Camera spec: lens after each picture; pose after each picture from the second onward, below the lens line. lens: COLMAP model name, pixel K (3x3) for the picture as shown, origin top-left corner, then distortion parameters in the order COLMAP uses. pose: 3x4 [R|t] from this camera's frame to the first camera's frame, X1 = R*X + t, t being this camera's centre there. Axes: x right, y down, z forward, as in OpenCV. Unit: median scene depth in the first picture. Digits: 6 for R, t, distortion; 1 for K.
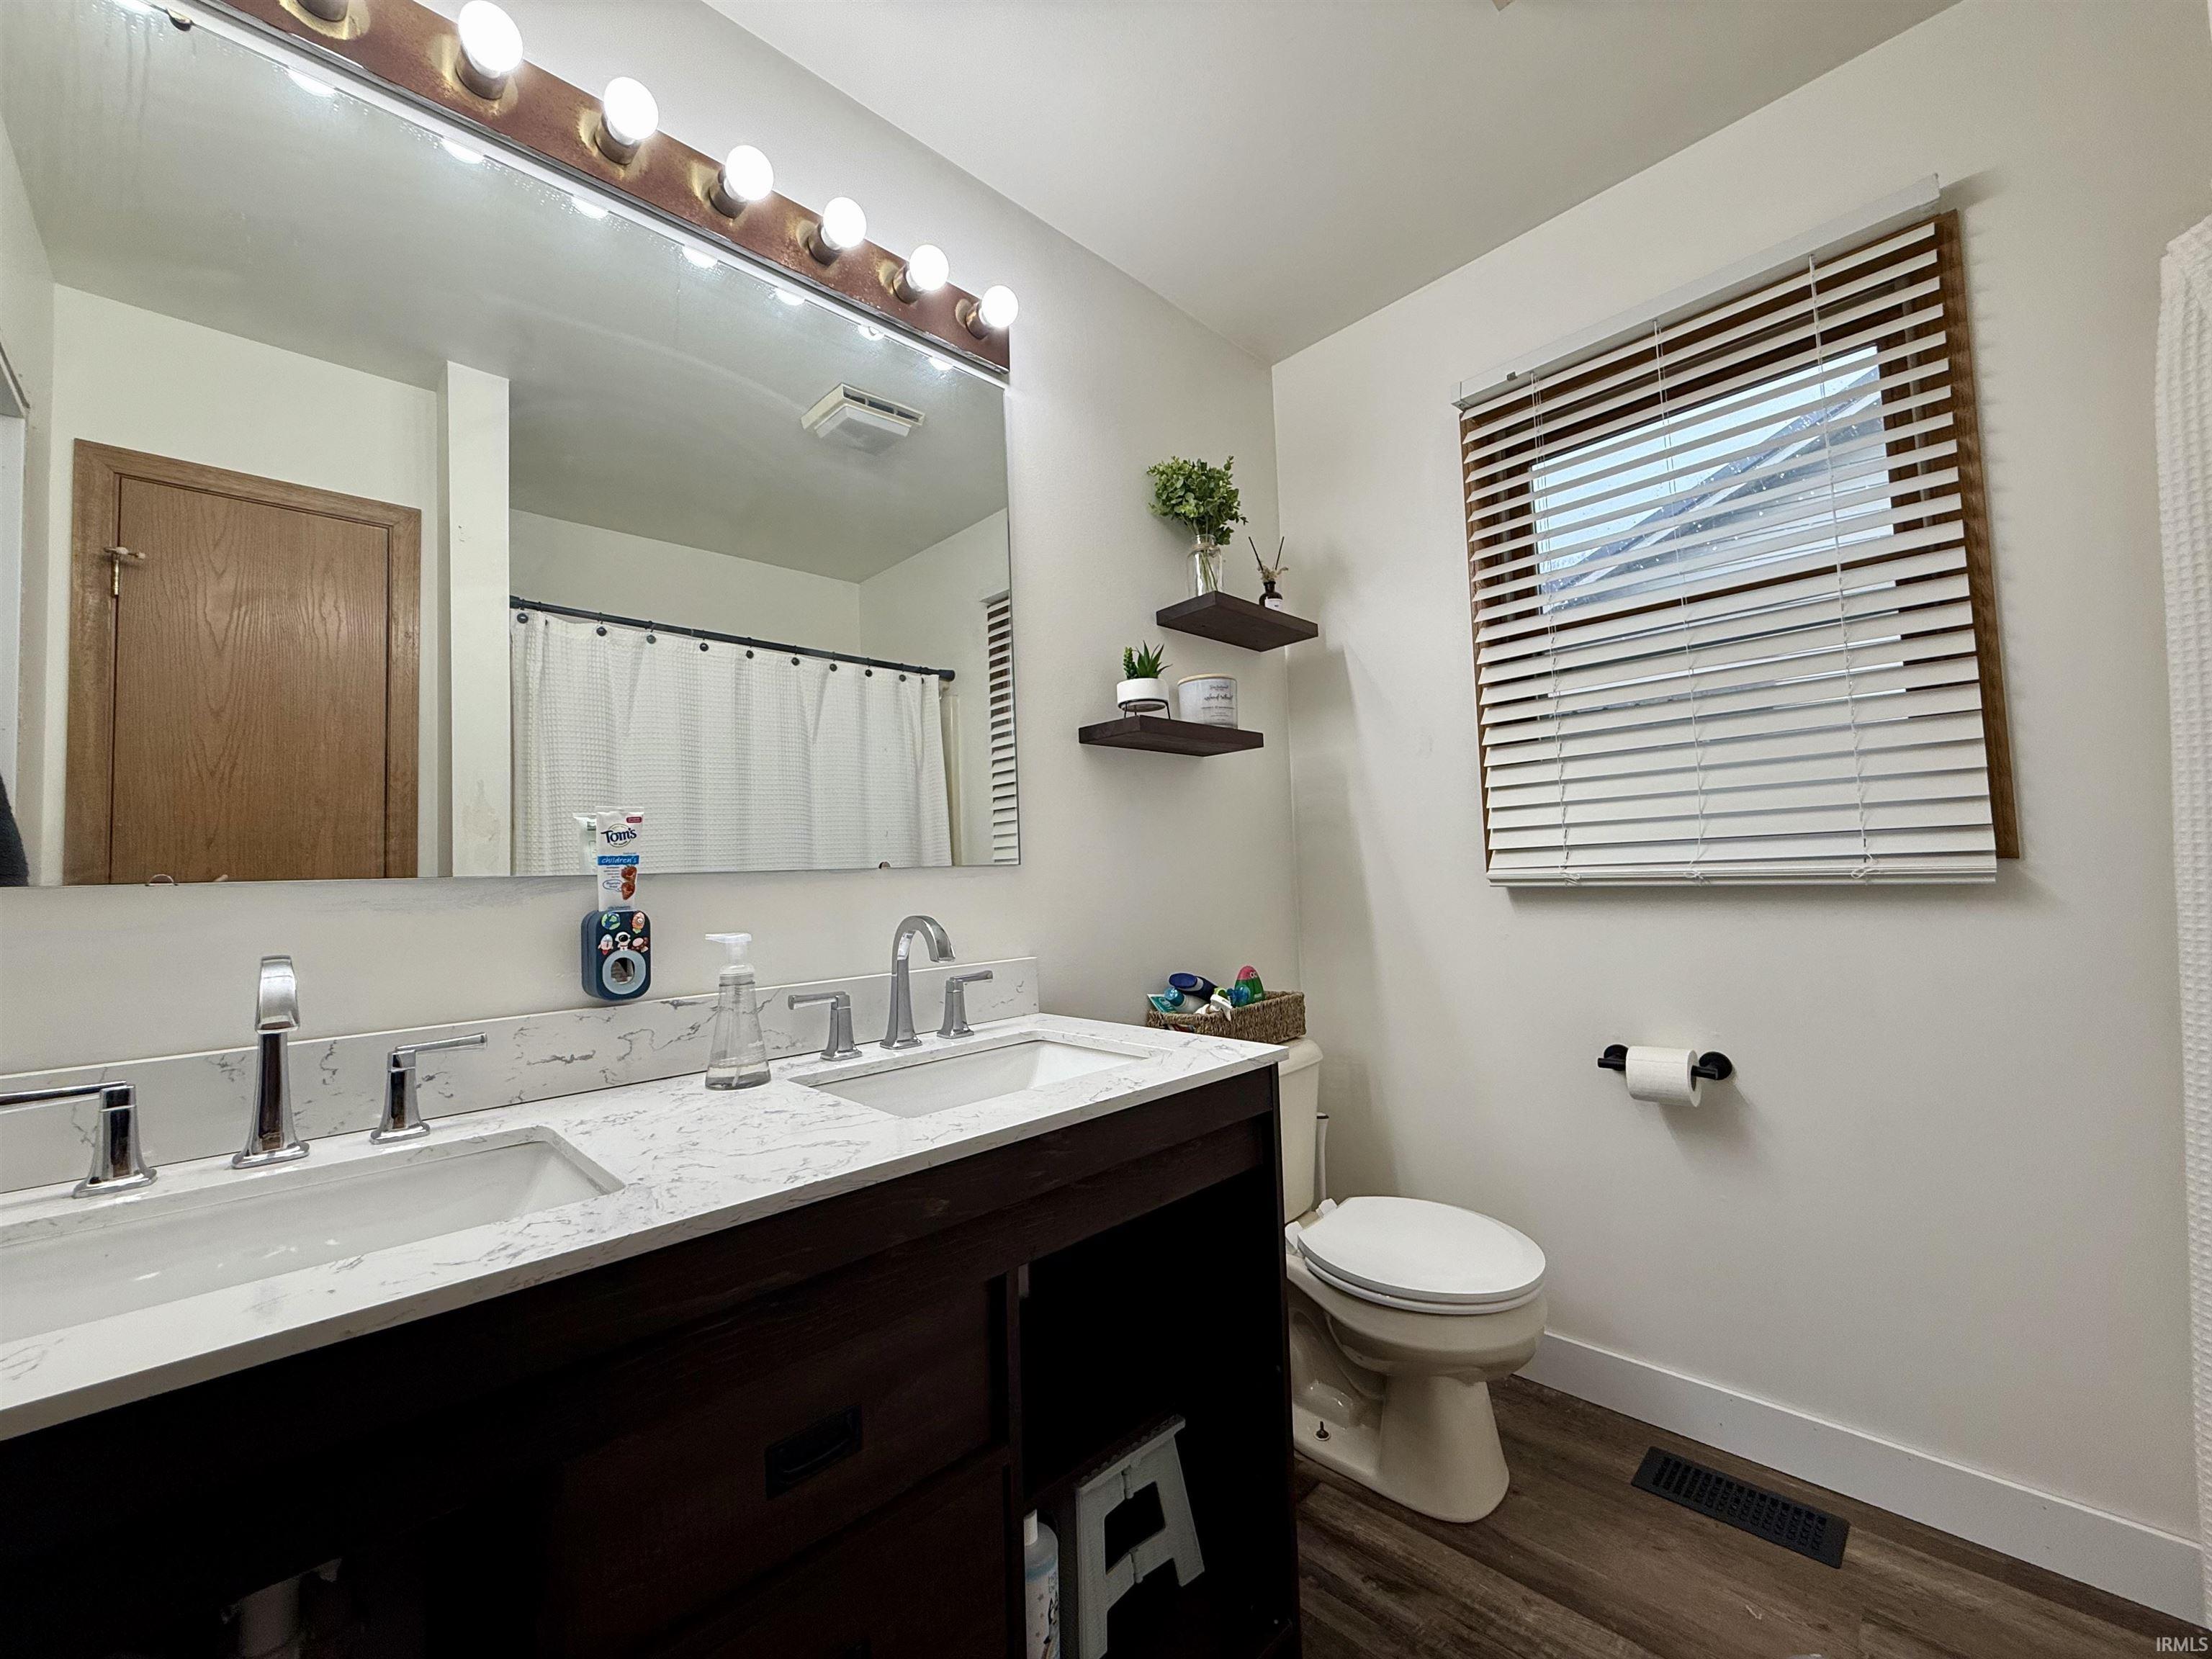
lens RADIAL K [[881.5, 0, 1106.4], [0, 881.5, 833.1], [0, 0, 1]] dist [-0.000444, 0.000017]
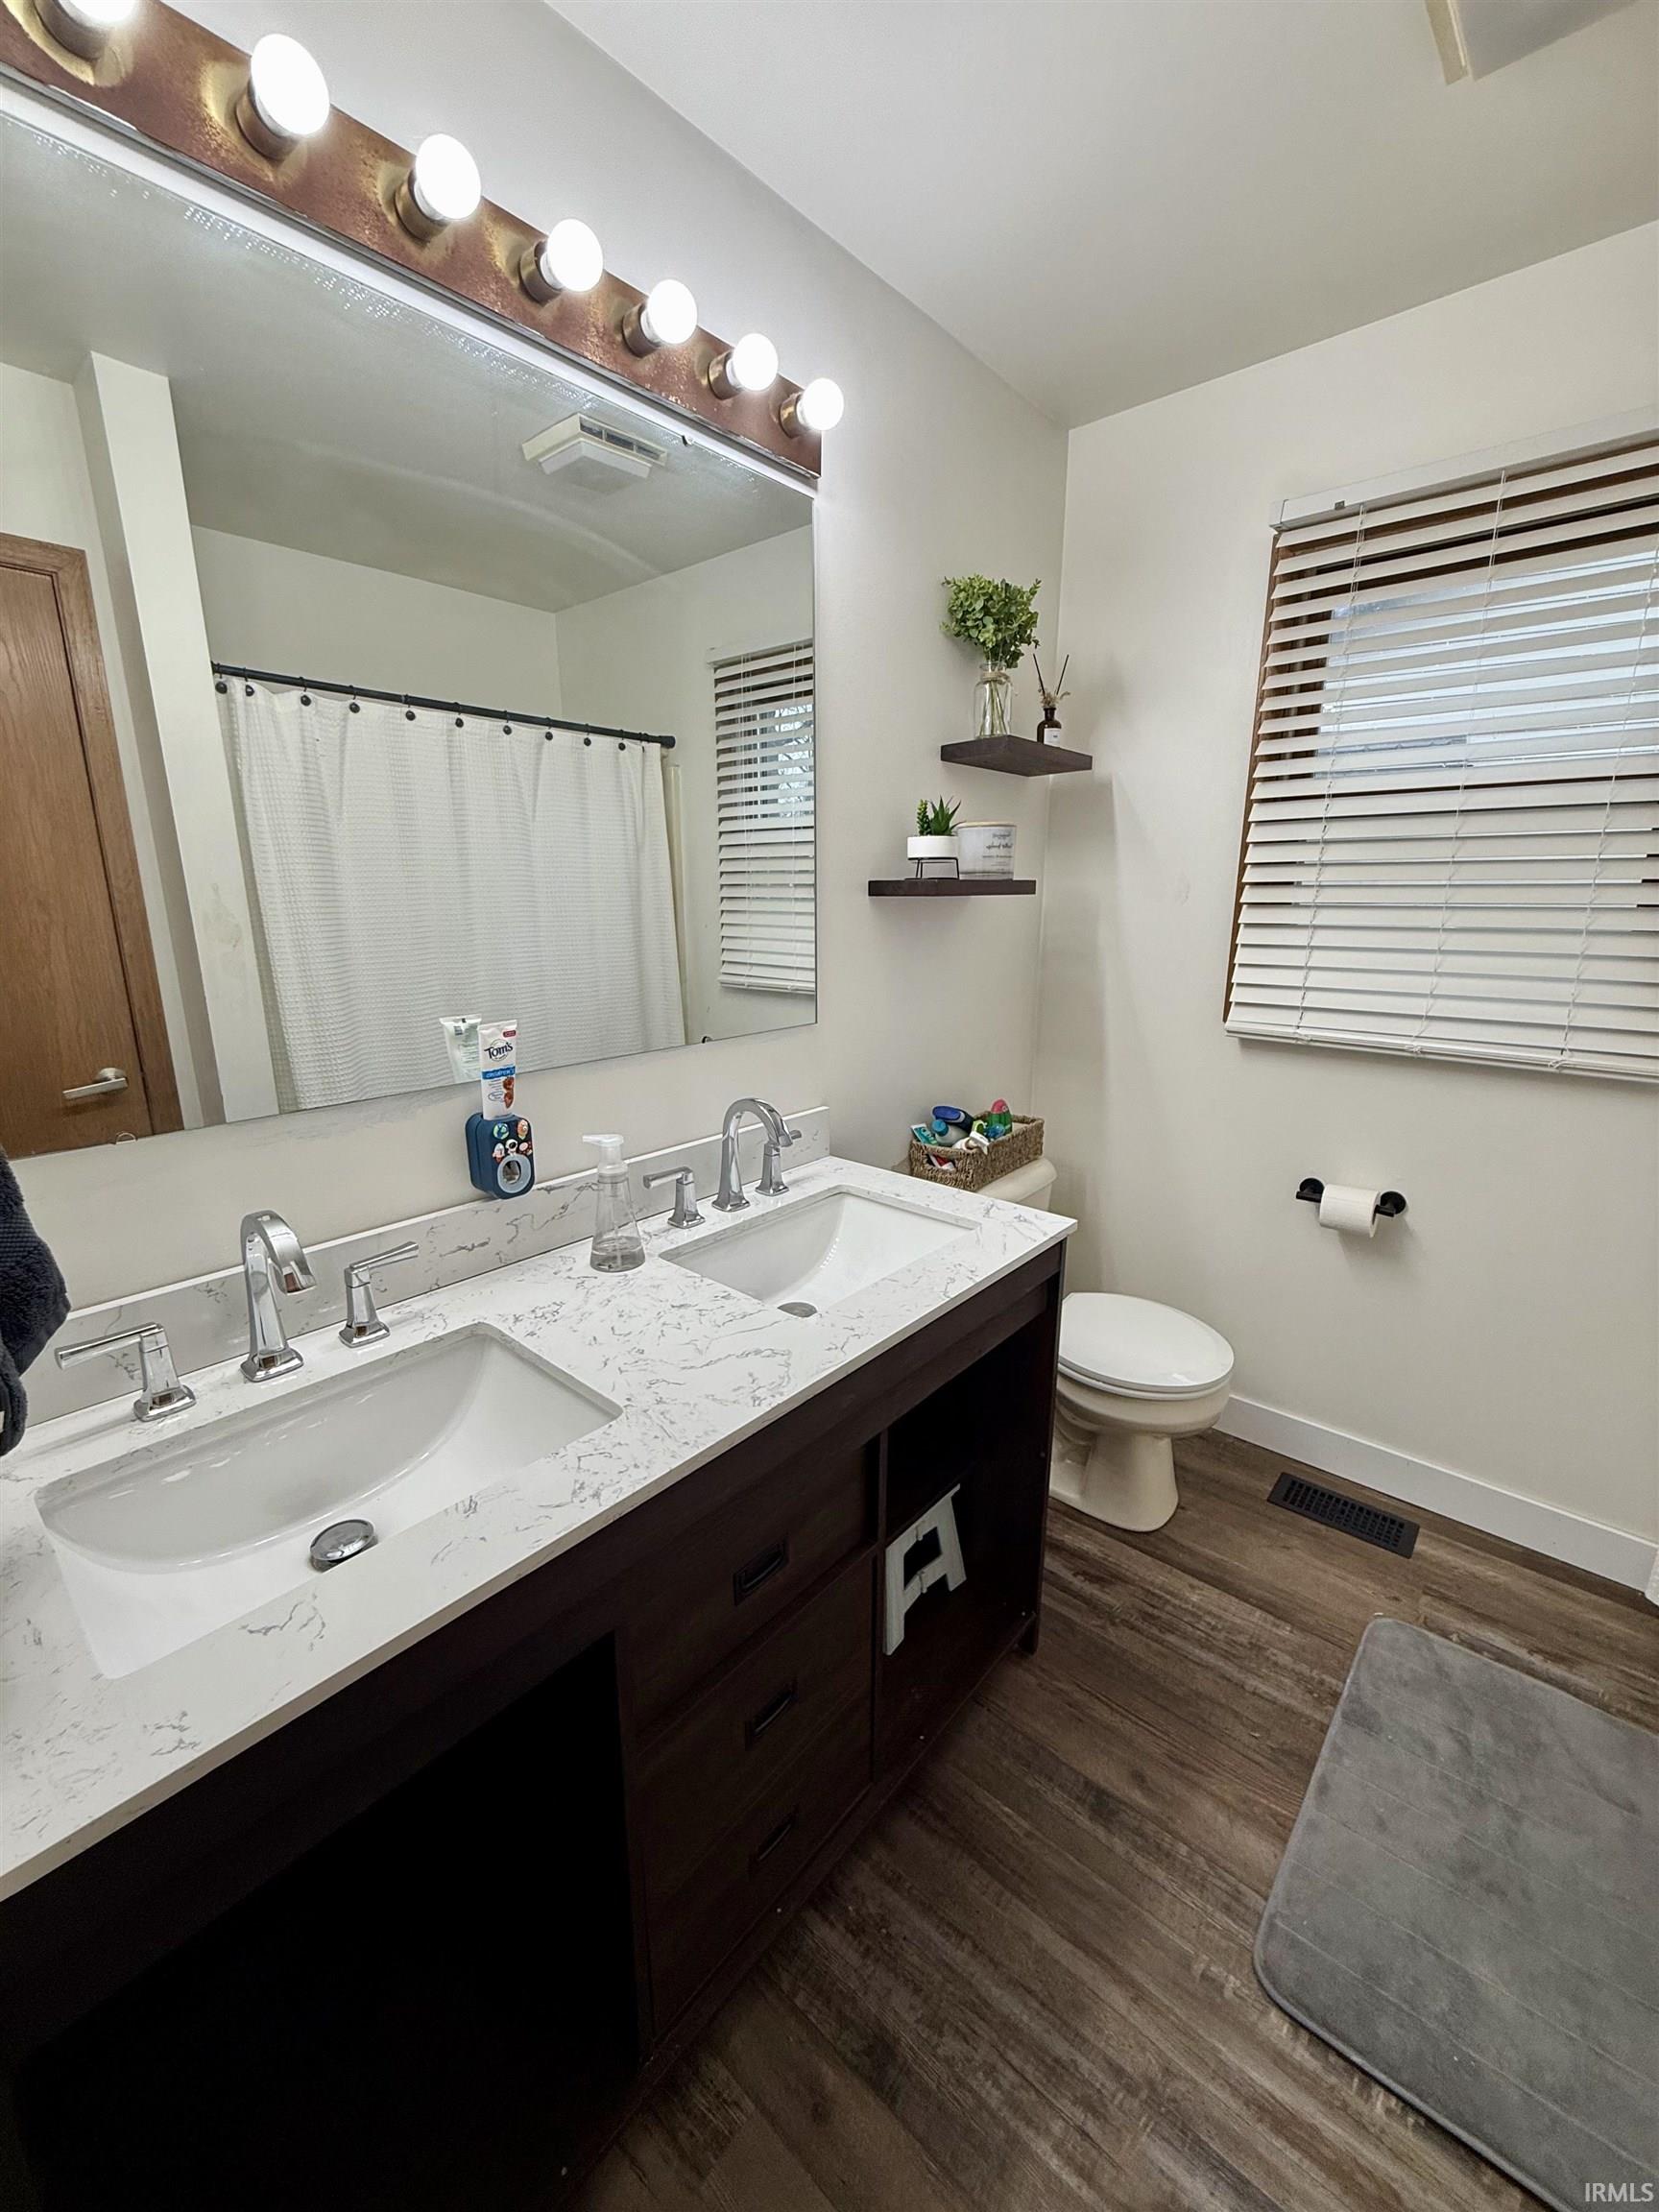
lens RADIAL K [[881.5, 0, 834.8], [0, 881.5, 1103.9], [0, 0, 1]] dist [-0.000444, 0.000017]
pose [[0.995722, 0.014887, 0.091194, -0.173732], [-0.040289, 0.958128, 0.283493, -0.174783], [-0.083155, -0.285955, 0.954628, -0.038279]]
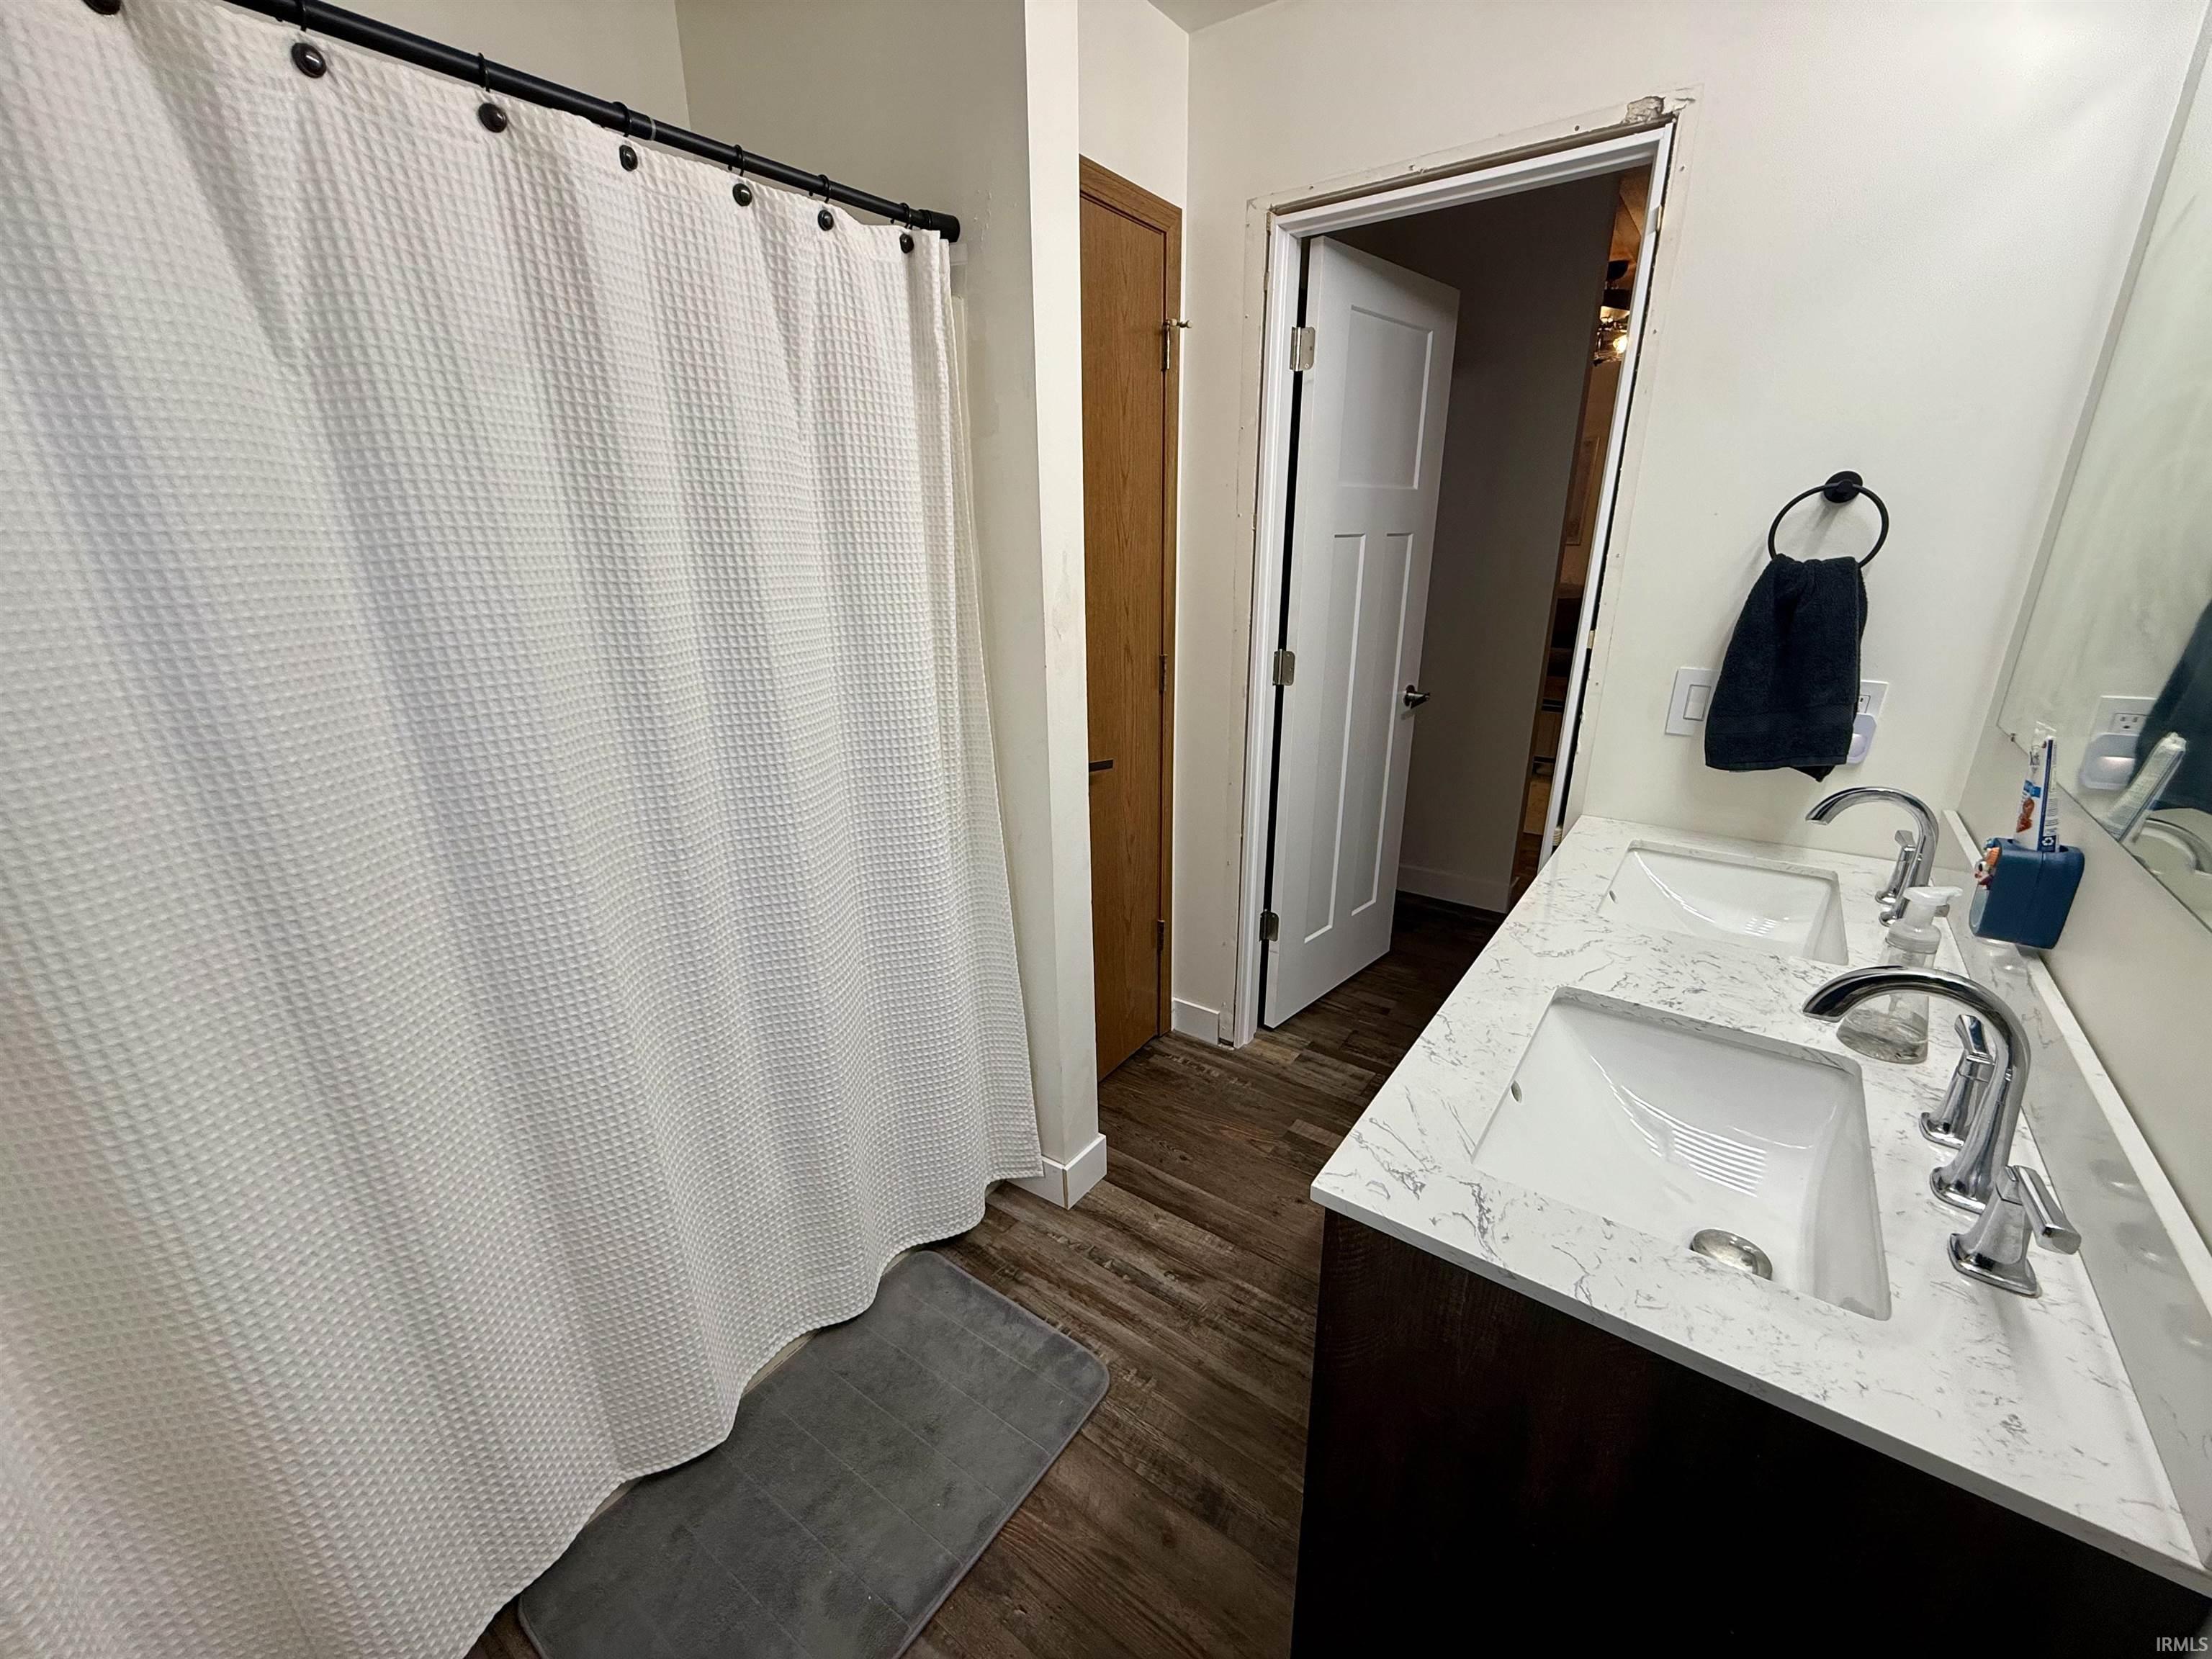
lens RADIAL K [[881.5, 0, 1112.1], [0, 881.5, 836.1], [0, 0, 1]] dist [-0.000444, 0.000017]
pose [[-0.984117, 0.099029, -0.147332, 0.332719], [0.053635, 0.957024, 0.285006, -0.153940], [0.169224, 0.272577, -0.947135, 1.188756]]
